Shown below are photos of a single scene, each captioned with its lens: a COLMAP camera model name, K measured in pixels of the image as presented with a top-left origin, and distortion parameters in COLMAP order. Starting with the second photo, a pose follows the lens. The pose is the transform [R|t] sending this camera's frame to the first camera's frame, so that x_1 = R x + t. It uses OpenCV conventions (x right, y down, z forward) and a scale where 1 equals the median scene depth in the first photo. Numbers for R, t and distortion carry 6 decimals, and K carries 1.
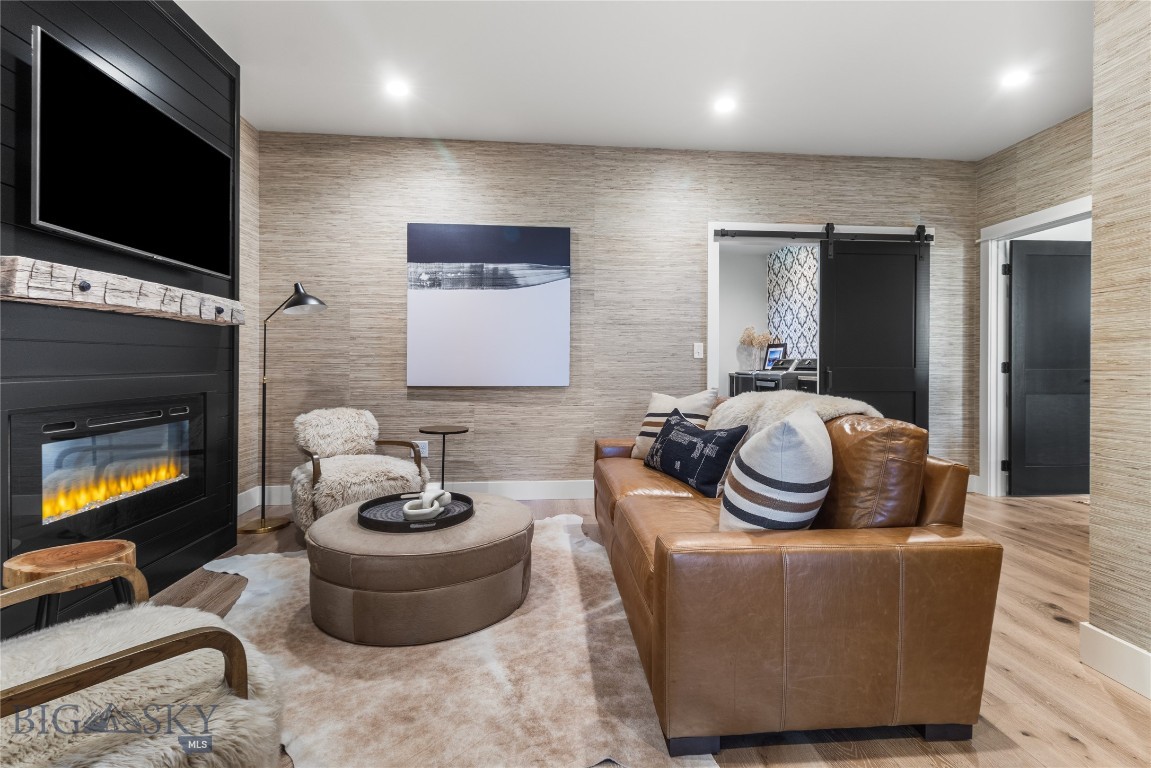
lens RADIAL K [[545.4, 0, 541.3], [0, 545.4, 363.1], [0, 0, 1]] dist [0.001120, -0.000075]
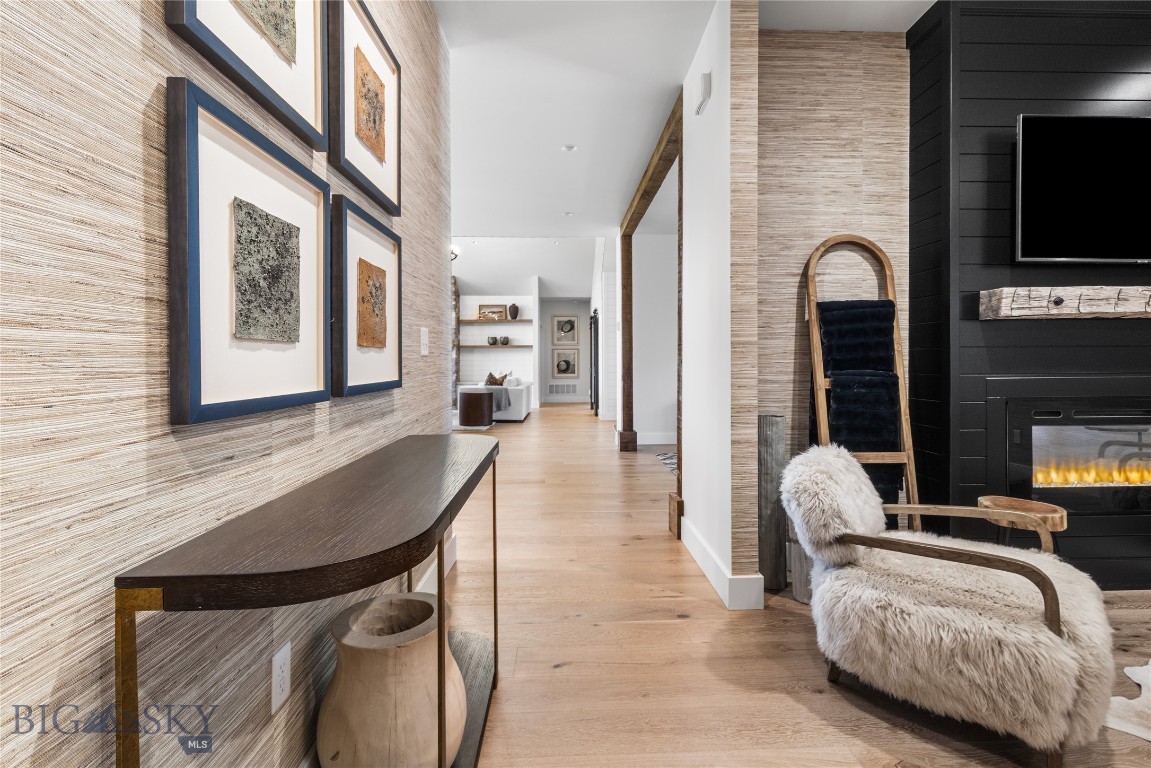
lens RADIAL K [[571.2, 0, 598.5], [0, 571.2, 366.9], [0, 0, 1]] dist [0.004482, -0.000128]
pose [[-0.035166, 0.001441, -0.999380, 0.285099], [0.004076, 0.999991, 0.001298, 0.001038], [0.999373, -0.004028, -0.035171, 0.004251]]
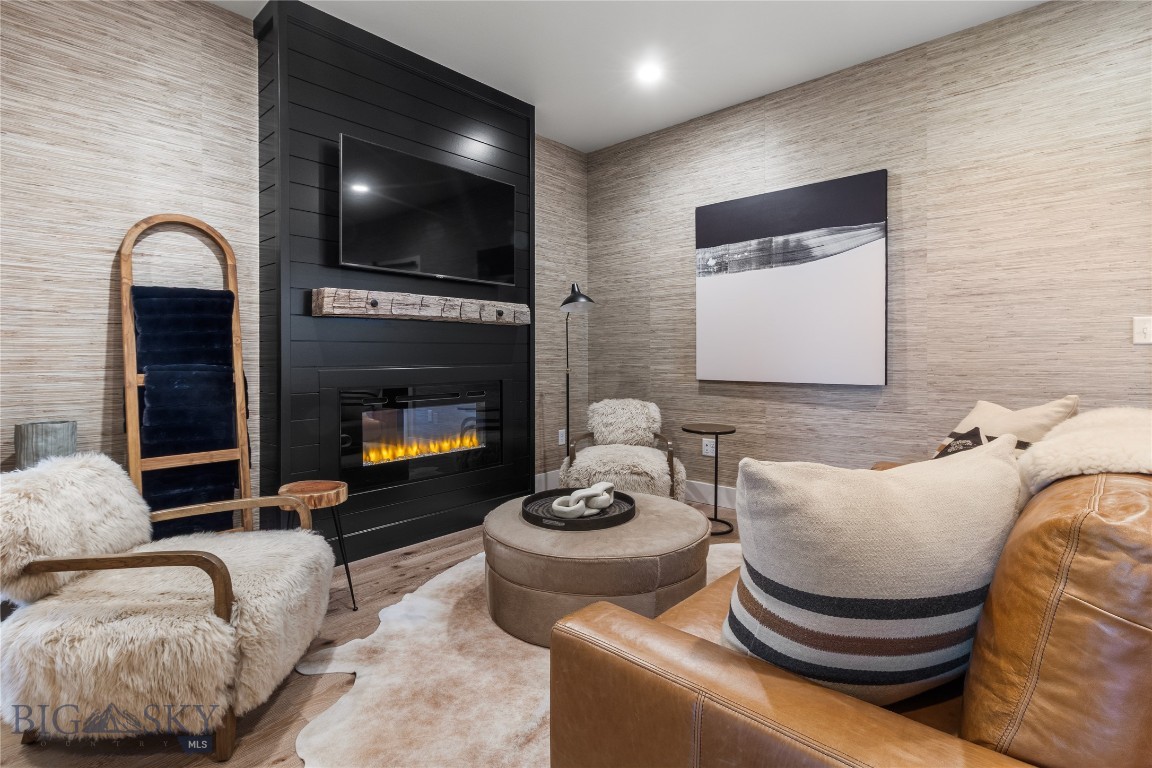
lens RADIAL K [[545.6, 0, 647.8], [0, 545.6, 356.5], [0, 0, 1]] dist [0.002946, 0.001075]
pose [[0.702570, -0.004170, -0.711602, 0.396060], [0.005886, 0.999983, -0.000048, 0.001750], [0.711590, -0.004155, 0.702583, 0.292230]]
